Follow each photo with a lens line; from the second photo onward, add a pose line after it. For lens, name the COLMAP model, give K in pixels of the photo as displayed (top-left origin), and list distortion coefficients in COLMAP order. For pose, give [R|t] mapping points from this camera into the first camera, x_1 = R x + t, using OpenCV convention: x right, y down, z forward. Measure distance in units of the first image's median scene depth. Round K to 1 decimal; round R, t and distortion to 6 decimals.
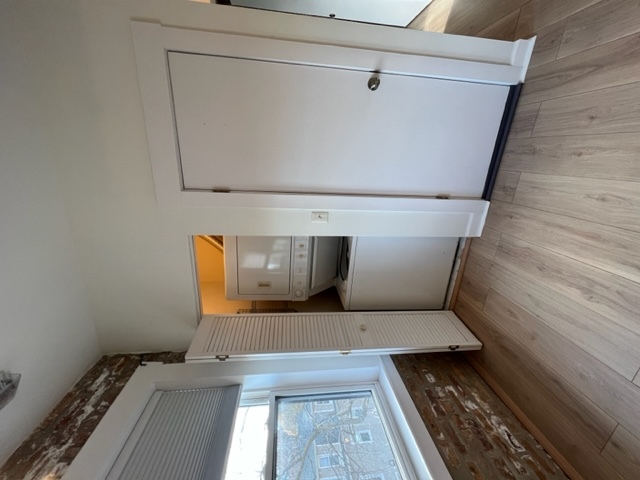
lens RADIAL K [[255.7, 0, 320.9], [0, 255.7, 240.6], [0, 0, 1]] dist [-0.000058, -0.000643]
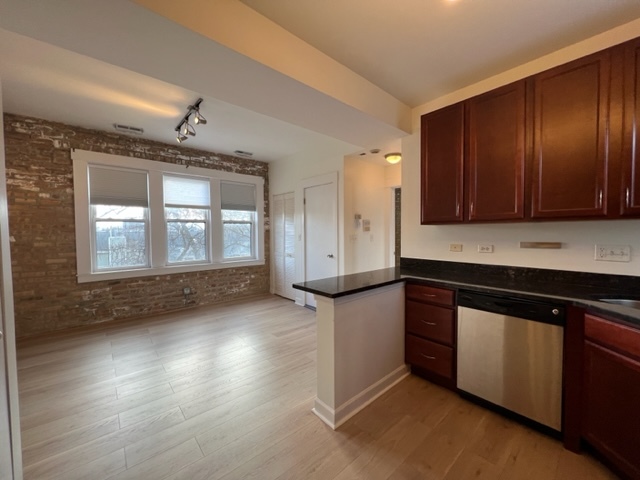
lens RADIAL K [[255.7, 0, 321.7], [0, 255.7, 240.5], [0, 0, 1]] dist [-0.000058, -0.000643]
pose [[-0.057533, 0.994529, -0.087191, 0.273424], [-0.868745, -0.006841, 0.495213, -1.783430], [0.491907, 0.104238, 0.864385, -1.307789]]
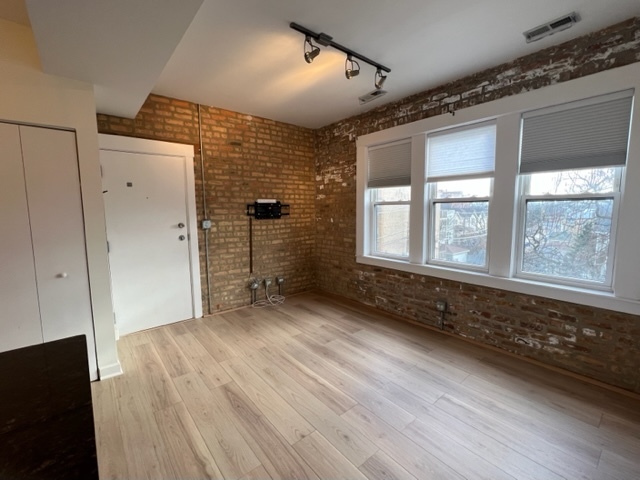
lens RADIAL K [[286.7, 0, 320.8], [0, 286.7, 239.9], [0, 0, 1]] dist [-0.000793, -0.000834]
pose [[-0.113769, 0.978369, 0.172772, -0.070683], [0.519903, -0.089561, 0.849517, -1.323941], [0.846615, 0.186473, -0.498468, 0.631492]]
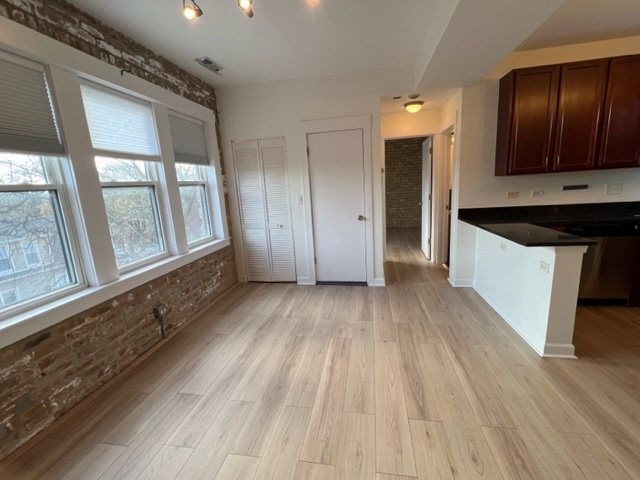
lens RADIAL K [[282.2, 0, 322.4], [0, 282.2, 240.1], [0, 0, 1]] dist [-0.002912, 0.001061]
pose [[0.087749, 0.994273, 0.060997, 0.212601], [-0.984525, 0.095887, -0.146685, 0.101941], [-0.151694, -0.047182, 0.987301, -1.393264]]
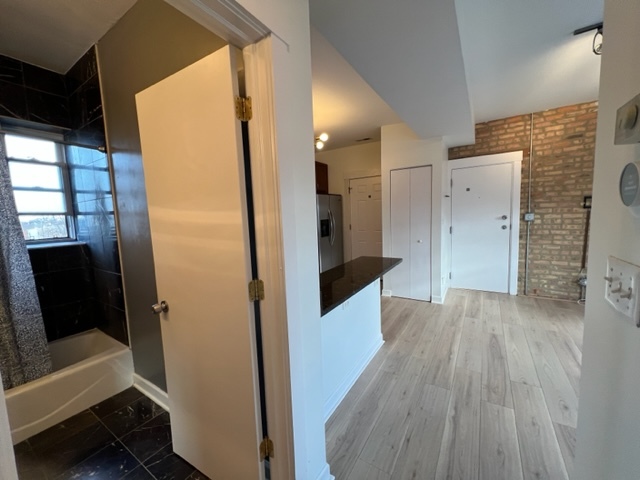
lens RADIAL K [[255.7, 0, 321.6], [0, 255.7, 240.3], [0, 0, 1]] dist [-0.000058, -0.000643]
pose [[0.063444, 0.970440, 0.232856, -0.156061], [0.971468, -0.006624, -0.237079, -1.135761], [-0.228528, 0.241253, -0.943171, 1.432932]]
